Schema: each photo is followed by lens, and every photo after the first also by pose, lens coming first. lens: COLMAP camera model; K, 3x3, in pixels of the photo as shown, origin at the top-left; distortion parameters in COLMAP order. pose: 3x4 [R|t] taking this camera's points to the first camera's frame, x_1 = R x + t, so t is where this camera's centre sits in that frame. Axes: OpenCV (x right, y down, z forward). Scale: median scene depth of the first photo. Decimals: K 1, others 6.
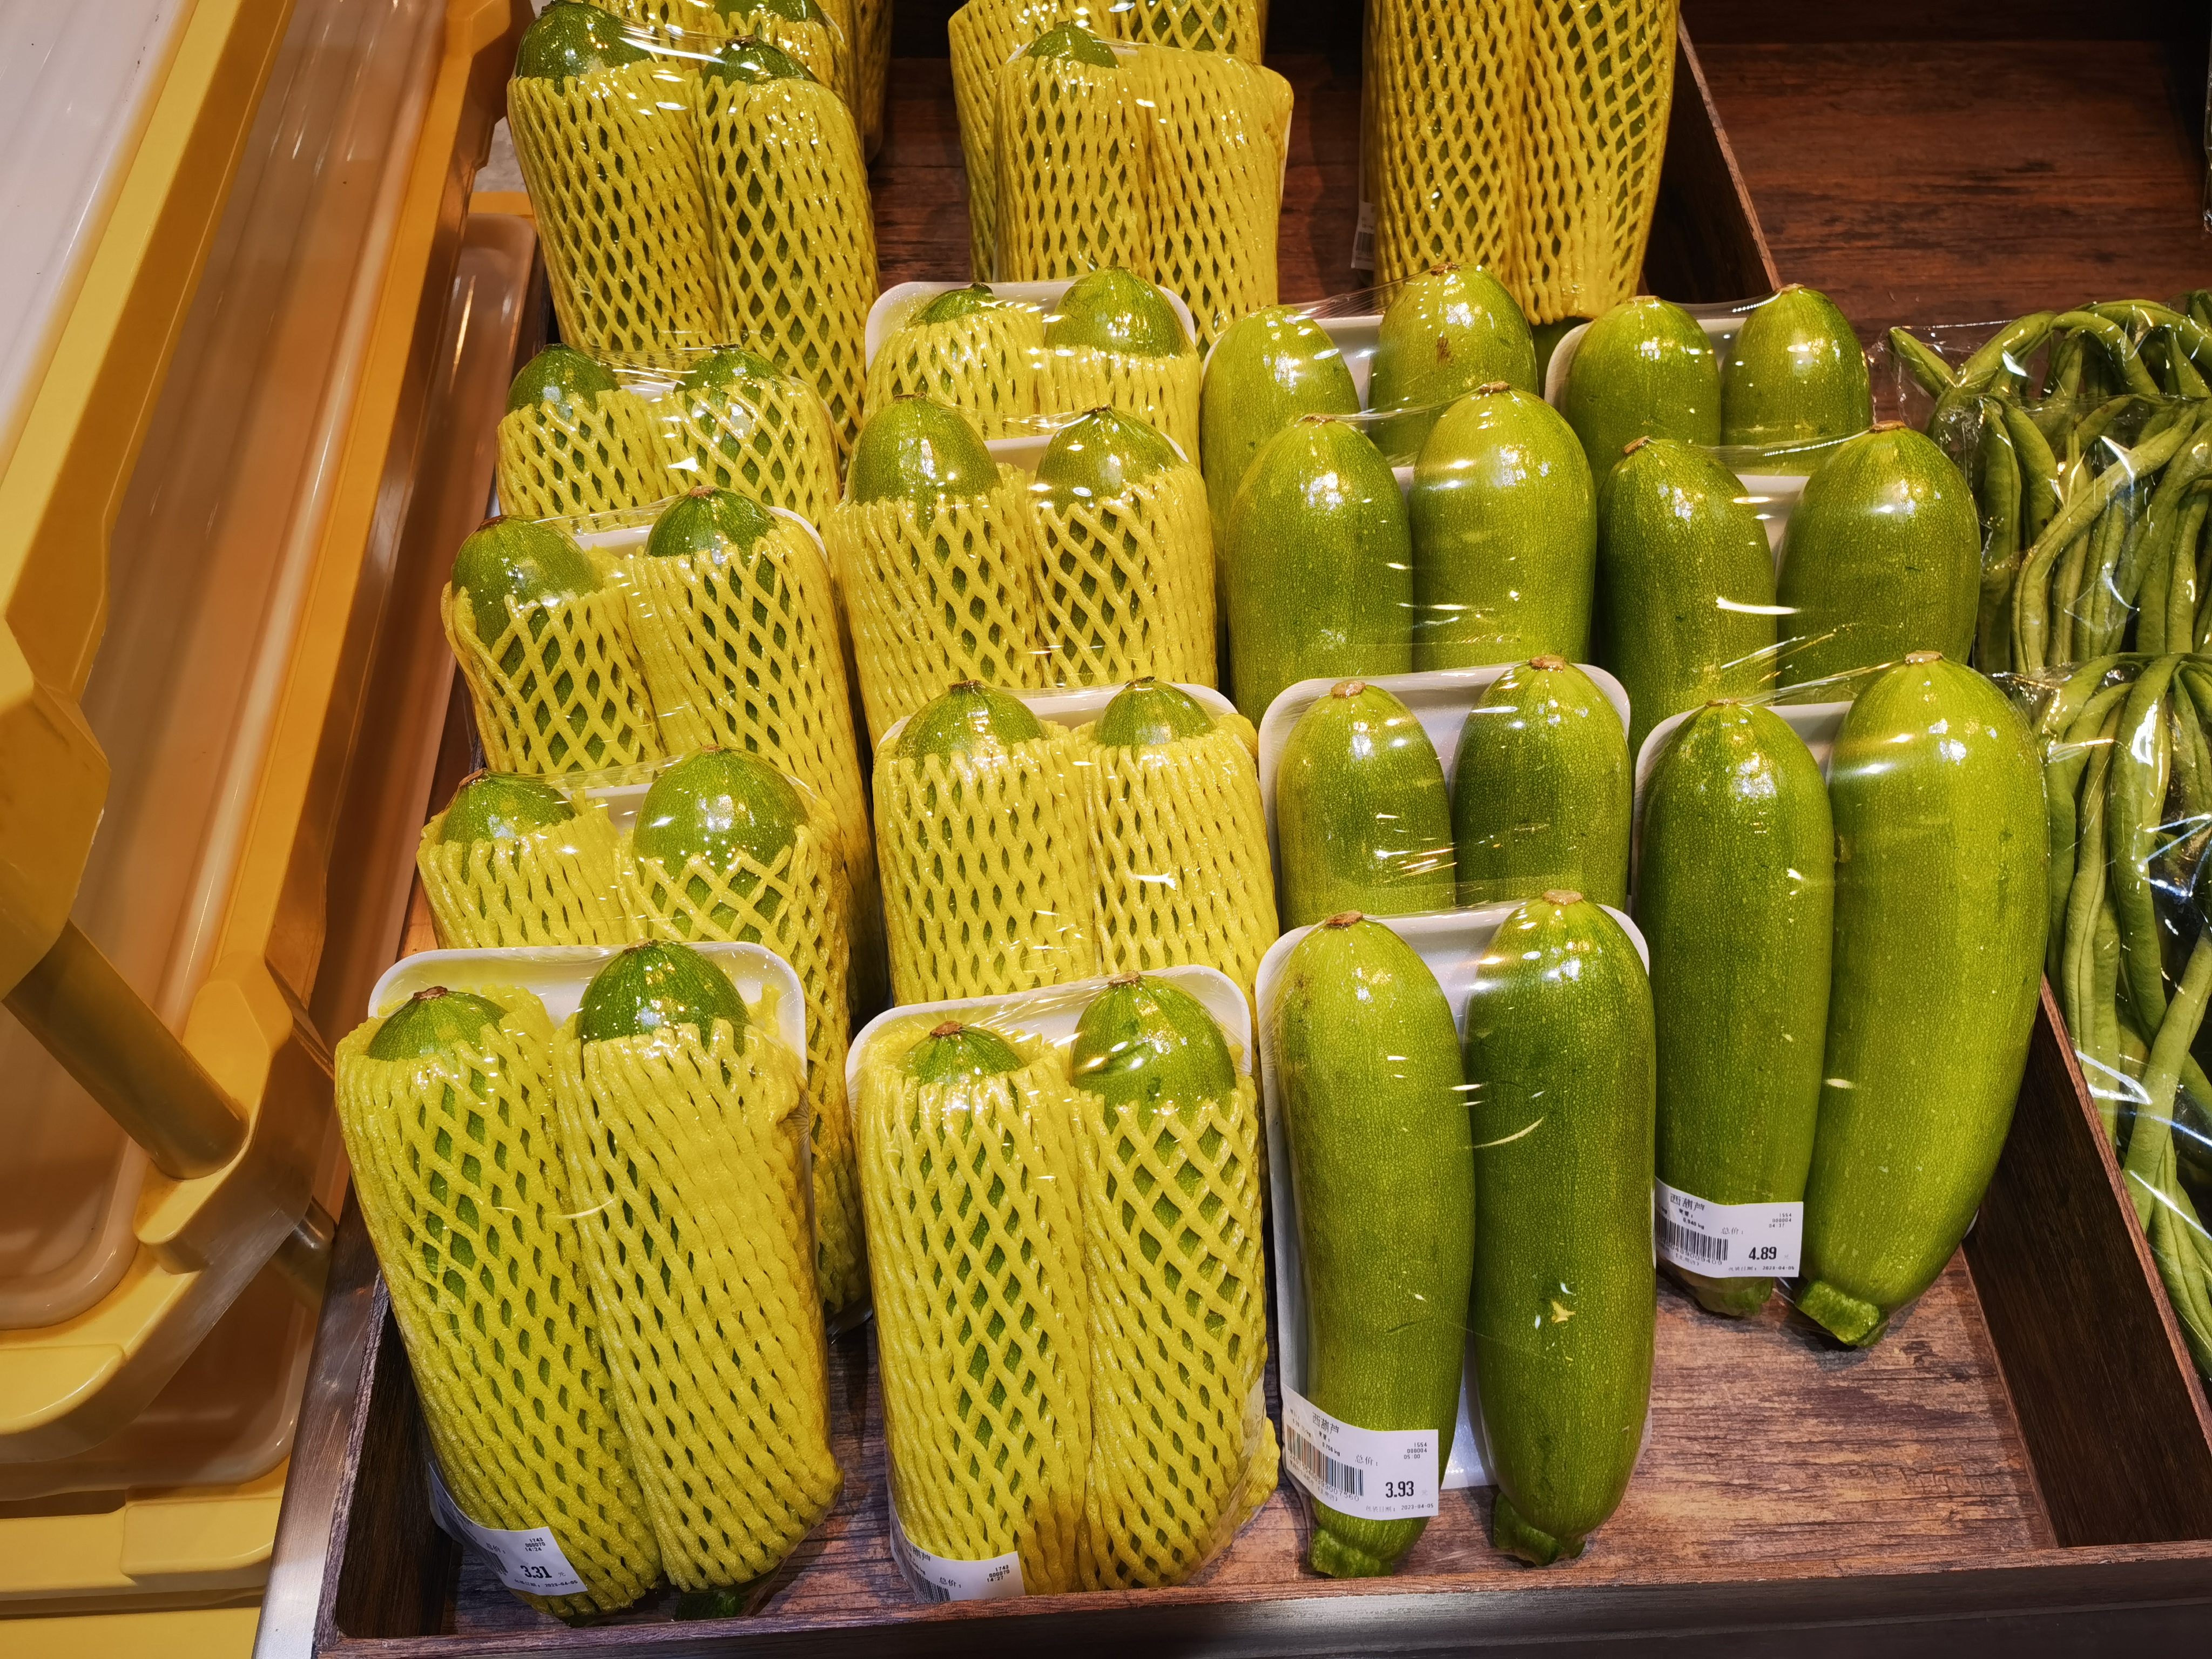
lens RADIAL K [[1753.0, 0, 1109.0], [0, 1753.0, 821.2], [0, 0, 1]] dist [0.131498, -0.058074]
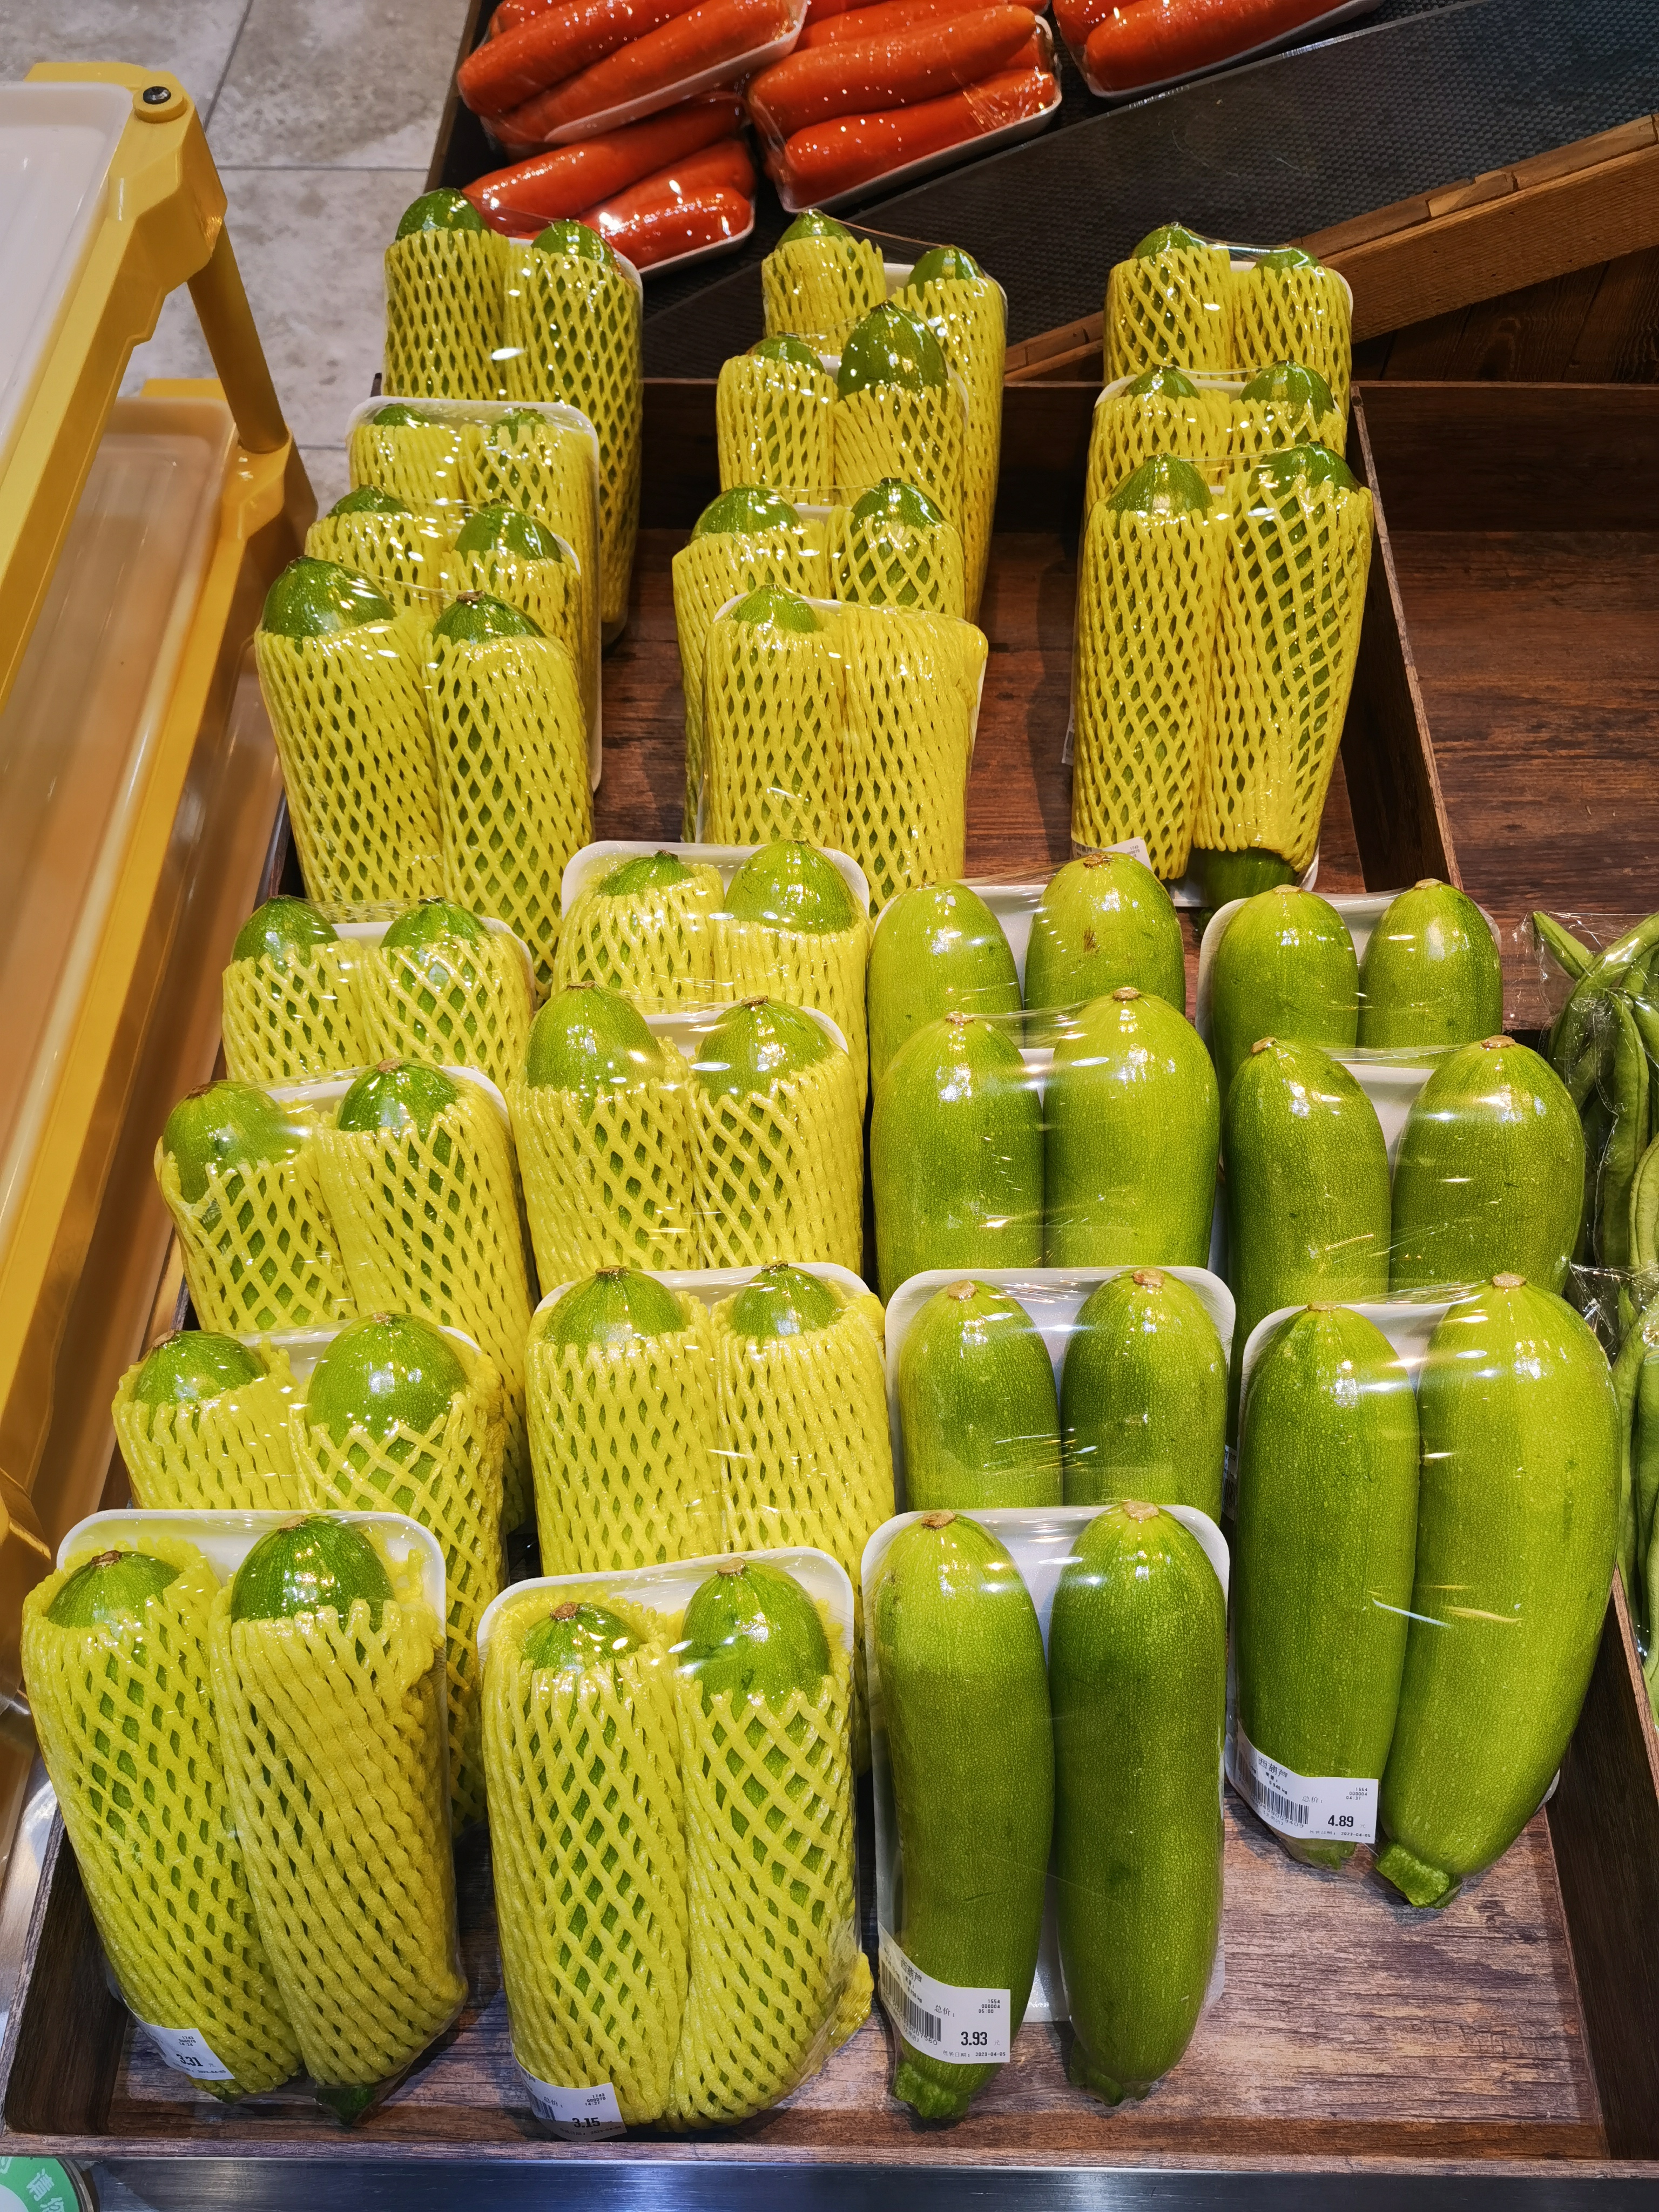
lens RADIAL K [[1753.0, 0, 834.2], [0, 1753.0, 1106.2], [0, 0, 1]] dist [0.131498, -0.058074]
pose [[0.997252, 0.045359, -0.058572, 0.111193], [-0.043333, 0.998433, 0.035410, -0.214980], [0.060087, -0.032775, 0.997655, -0.077047]]
